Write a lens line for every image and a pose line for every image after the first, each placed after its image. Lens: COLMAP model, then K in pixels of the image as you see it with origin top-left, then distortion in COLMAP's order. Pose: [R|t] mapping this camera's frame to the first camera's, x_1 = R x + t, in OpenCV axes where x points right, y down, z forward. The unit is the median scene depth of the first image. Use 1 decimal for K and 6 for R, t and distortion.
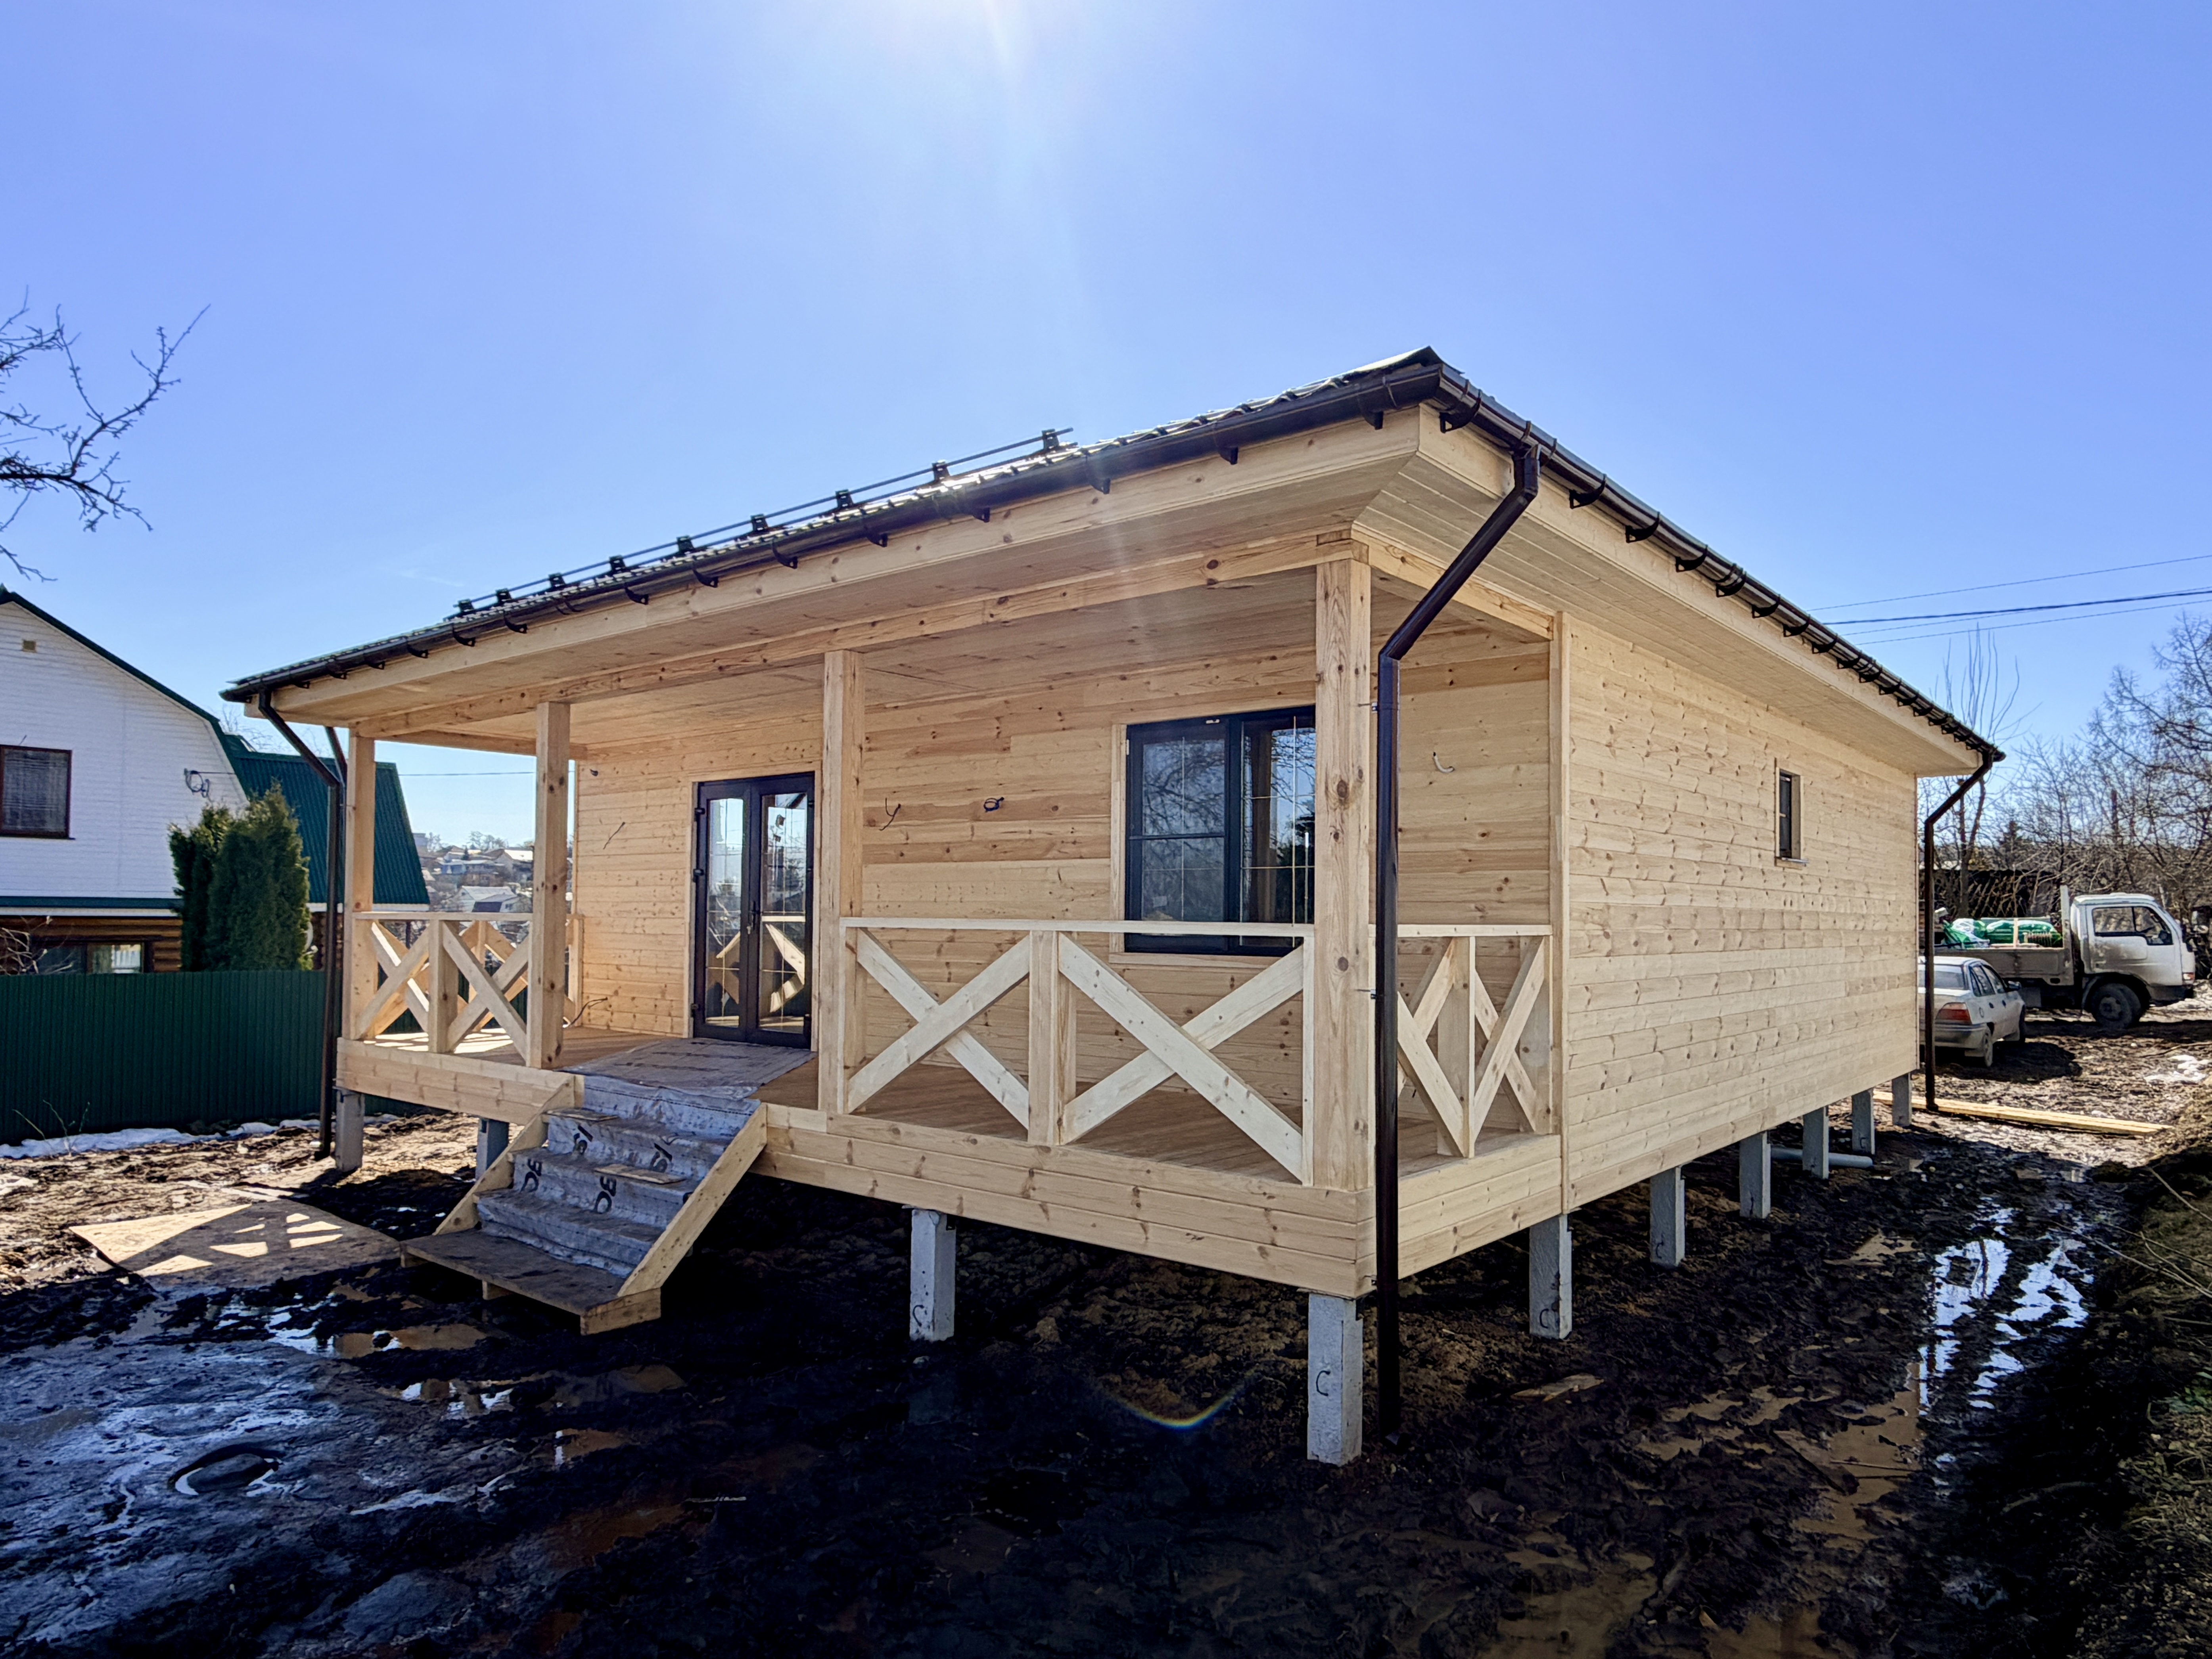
lens RADIAL K [[1376.0, 0, 1111.8], [0, 1376.0, 883.1], [0, 0, 1]] dist [0.002245, 0.000878]
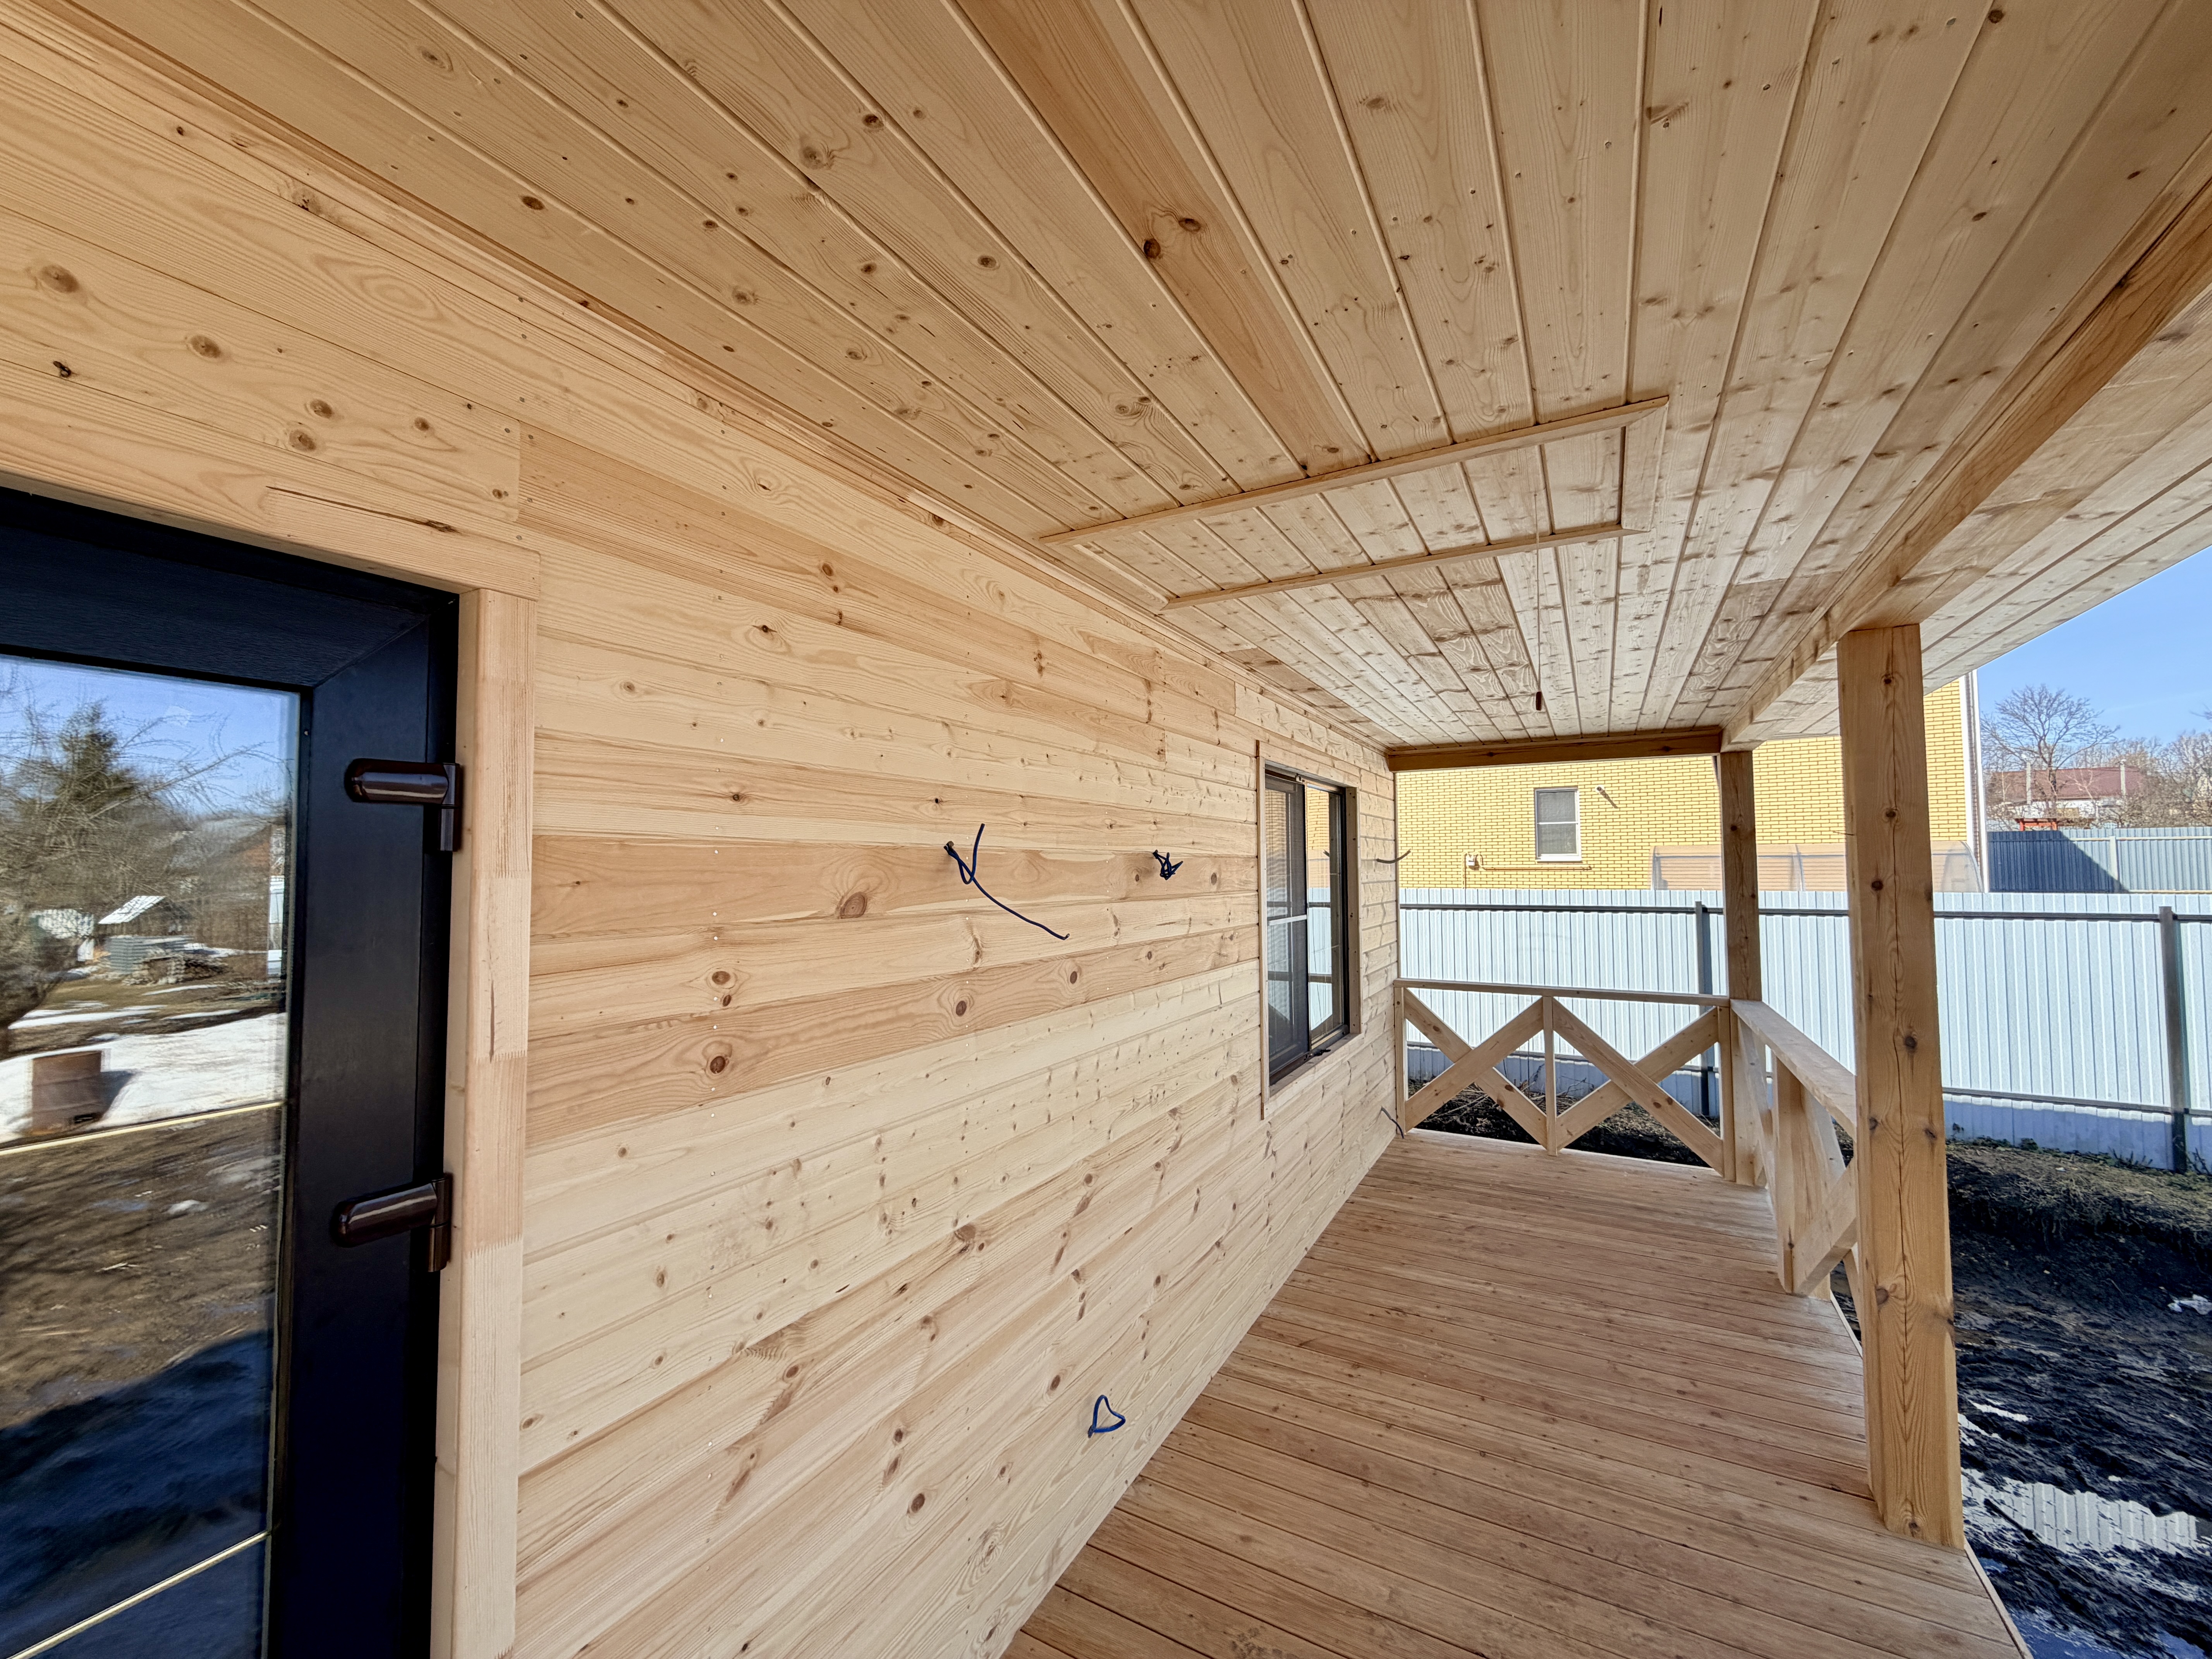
lens RADIAL K [[881.9, 0, 1096.9], [0, 881.9, 828.1], [0, 0, 1]] dist [0.000470, 0.000017]
pose [[-0.171225, 0.036176, 0.984568, -0.359369], [-0.022826, 0.998912, -0.040673, -0.054598], [-0.984968, -0.029438, -0.170213, 1.021100]]
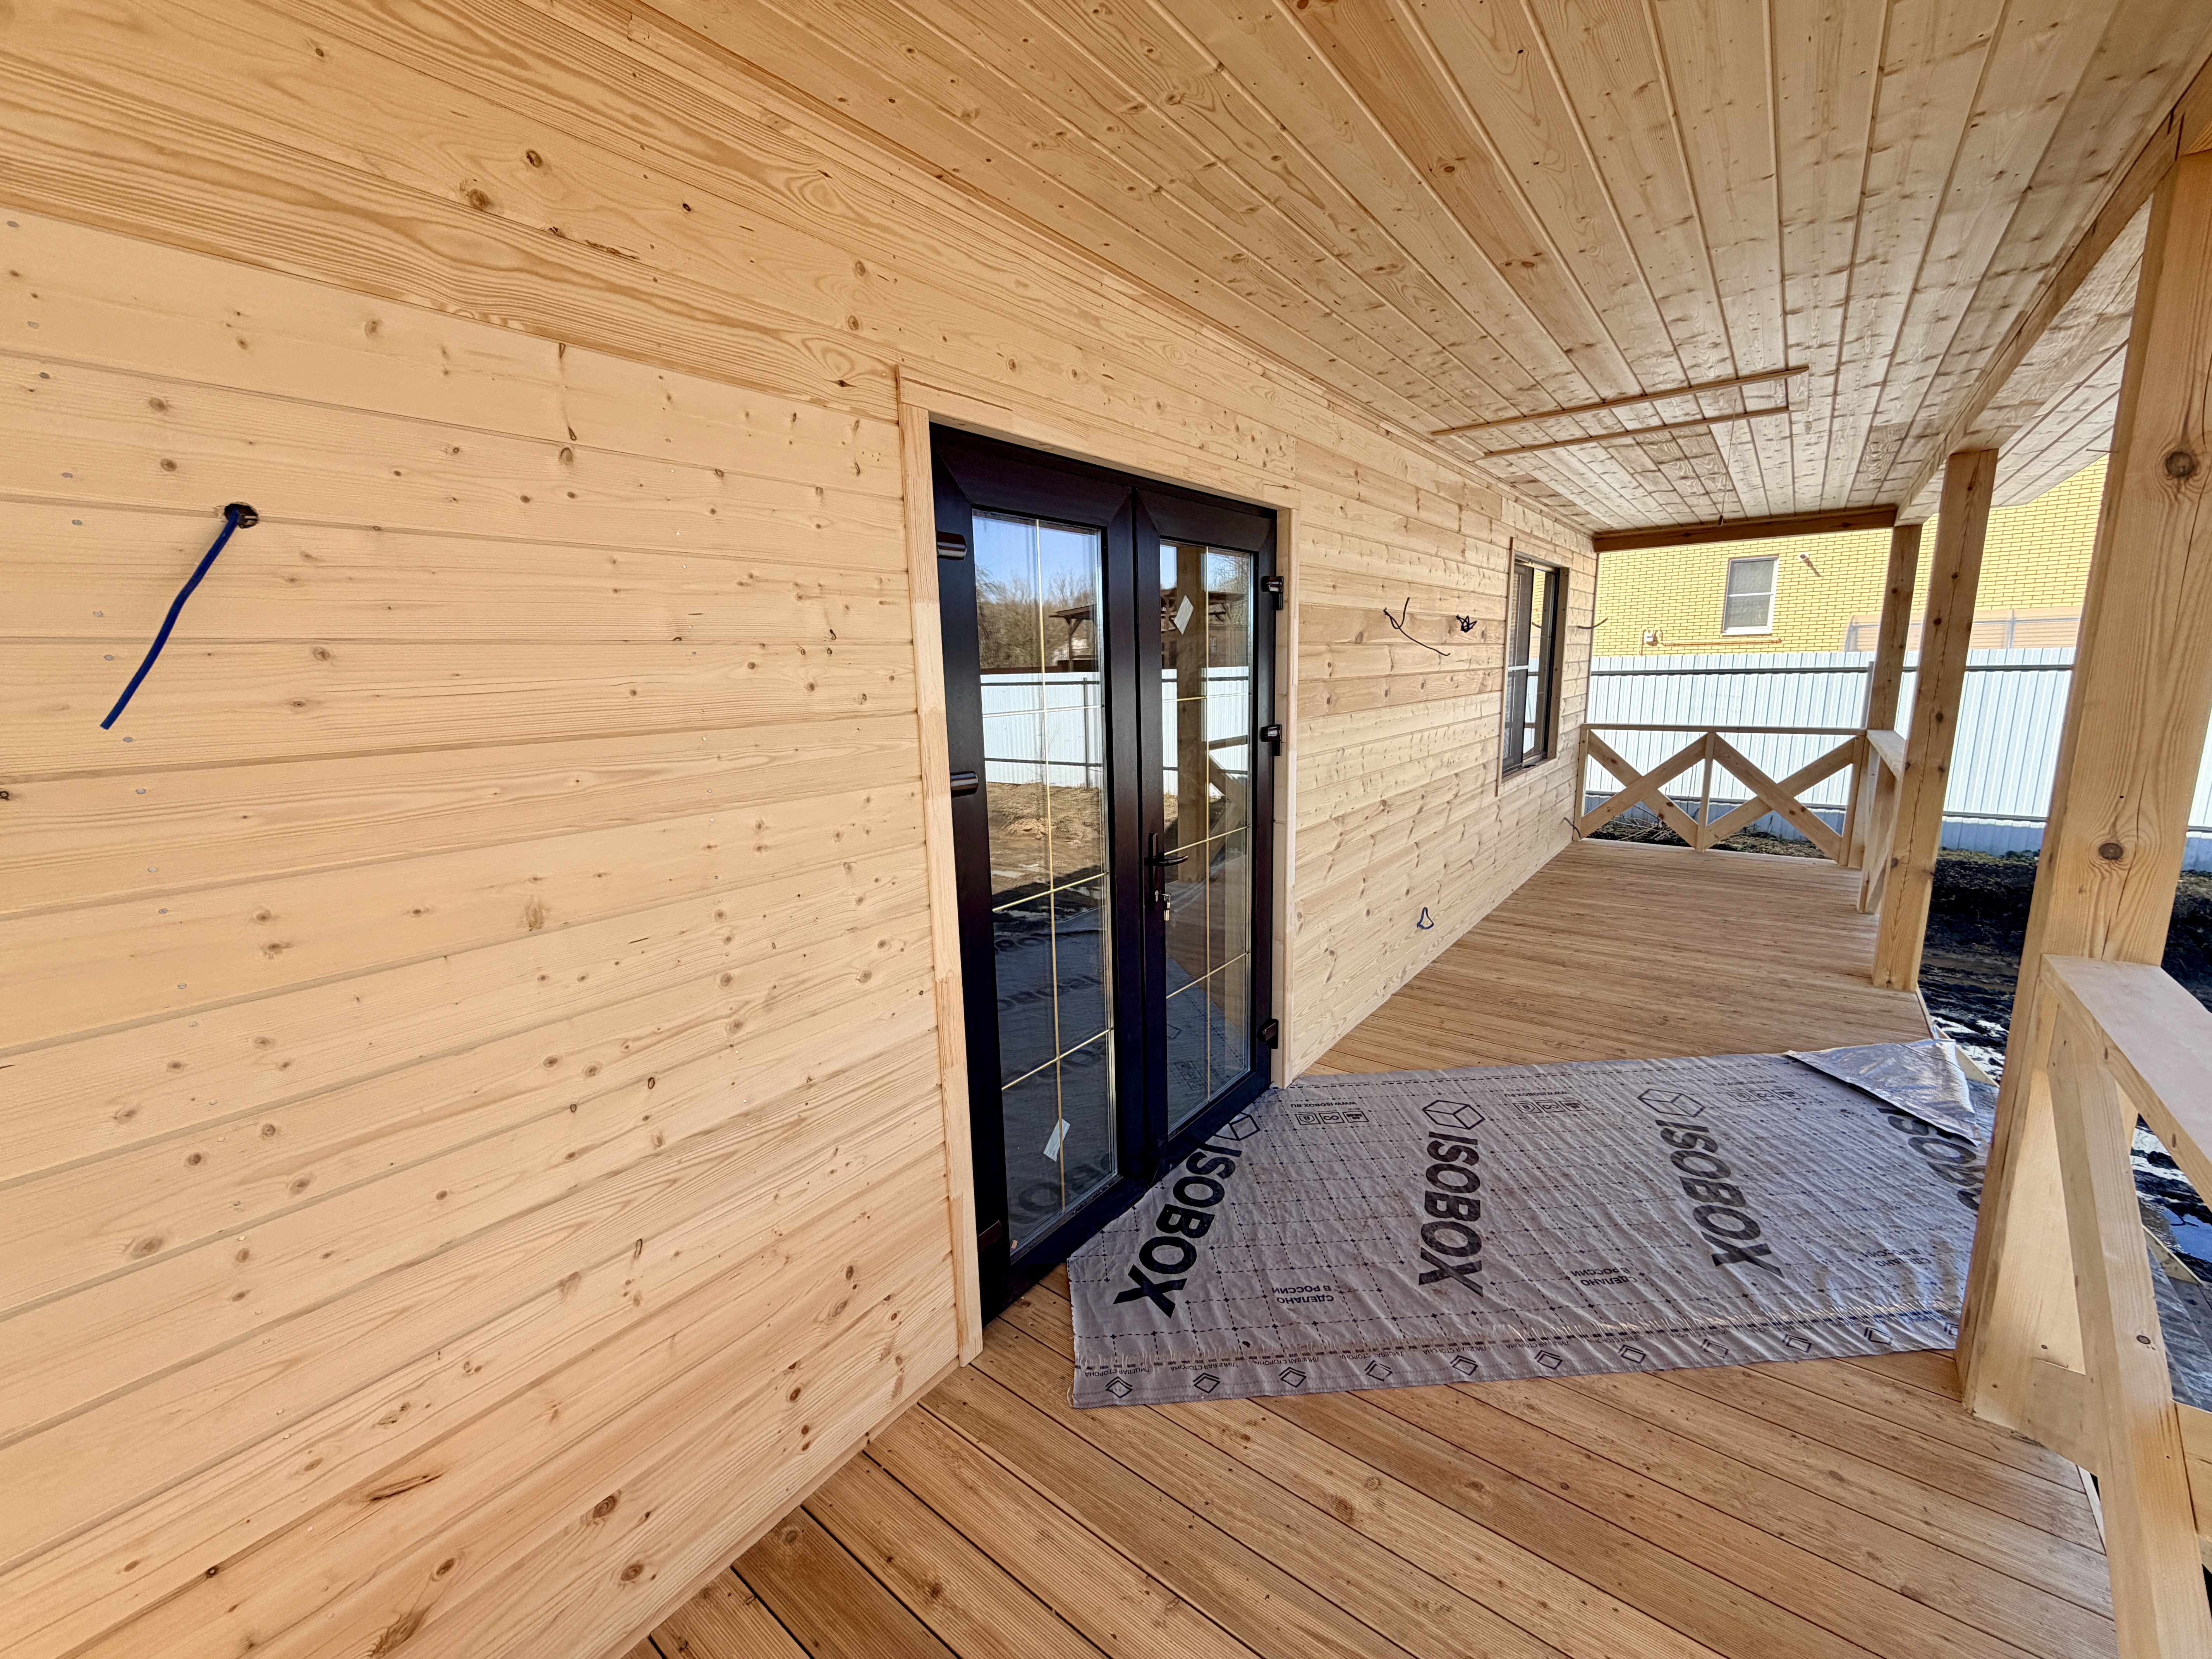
lens RADIAL K [[881.9, 0, 1096.9], [0, 881.9, 828.1], [0, 0, 1]] dist [0.000470, 0.000017]
pose [[-0.026425, -0.192847, 0.980873, -0.557776], [-0.001115, 0.981221, 0.192885, -0.038257], [-0.999650, 0.004004, -0.026144, 1.158876]]
